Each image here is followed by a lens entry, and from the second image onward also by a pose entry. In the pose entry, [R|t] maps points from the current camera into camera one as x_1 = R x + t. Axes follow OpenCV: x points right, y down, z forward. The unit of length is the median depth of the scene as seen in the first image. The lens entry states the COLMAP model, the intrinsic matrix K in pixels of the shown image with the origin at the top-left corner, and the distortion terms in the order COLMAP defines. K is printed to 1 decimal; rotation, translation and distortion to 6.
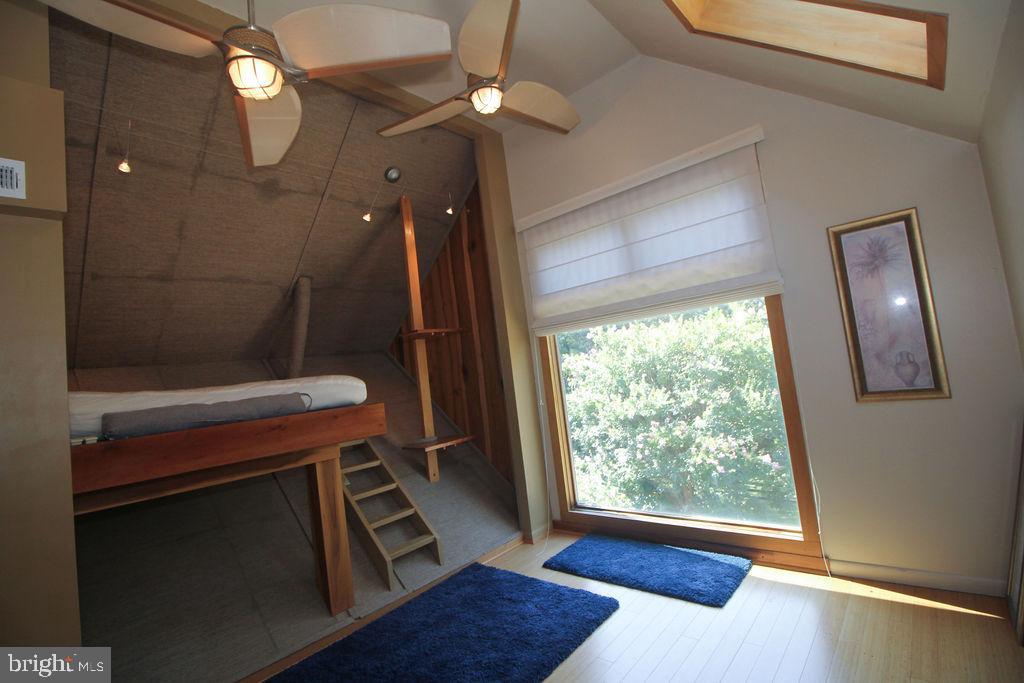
lens RADIAL K [[478.6, 0, 510.7], [0, 478.6, 334.9], [0, 0, 1]] dist [-0.001738, 0.000369]
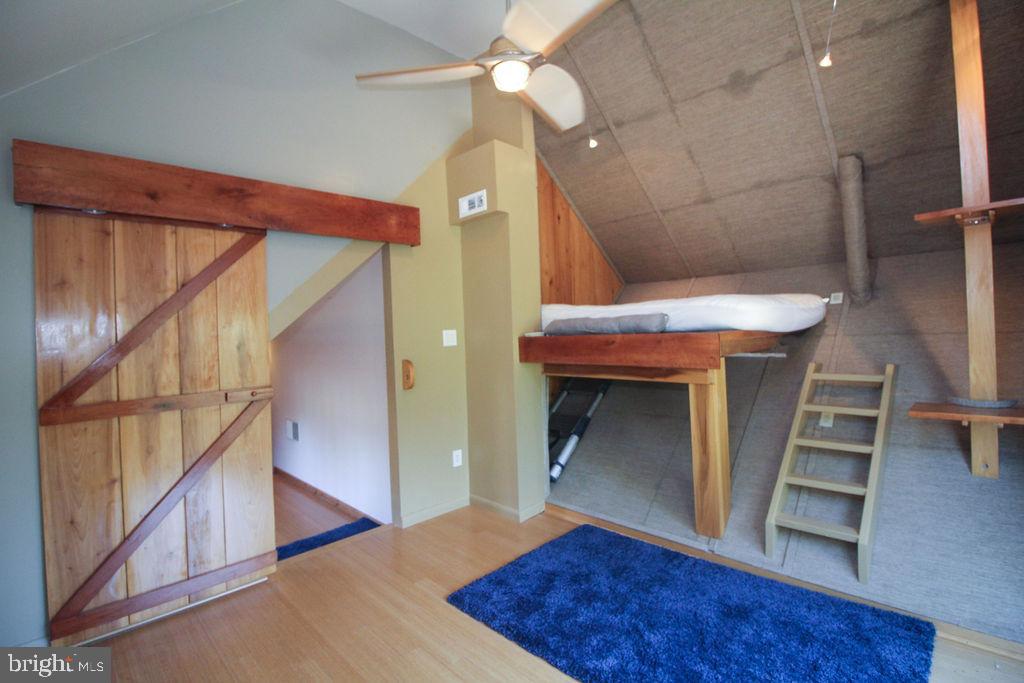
lens RADIAL K [[478.6, 0, 510.7], [0, 478.6, 334.9], [0, 0, 1]] dist [-0.001738, 0.000369]
pose [[-0.055169, 0.131274, -0.989810, 0.524919], [0.125496, 0.984370, 0.123558, -0.002099], [0.990559, -0.117400, -0.070781, 0.636868]]
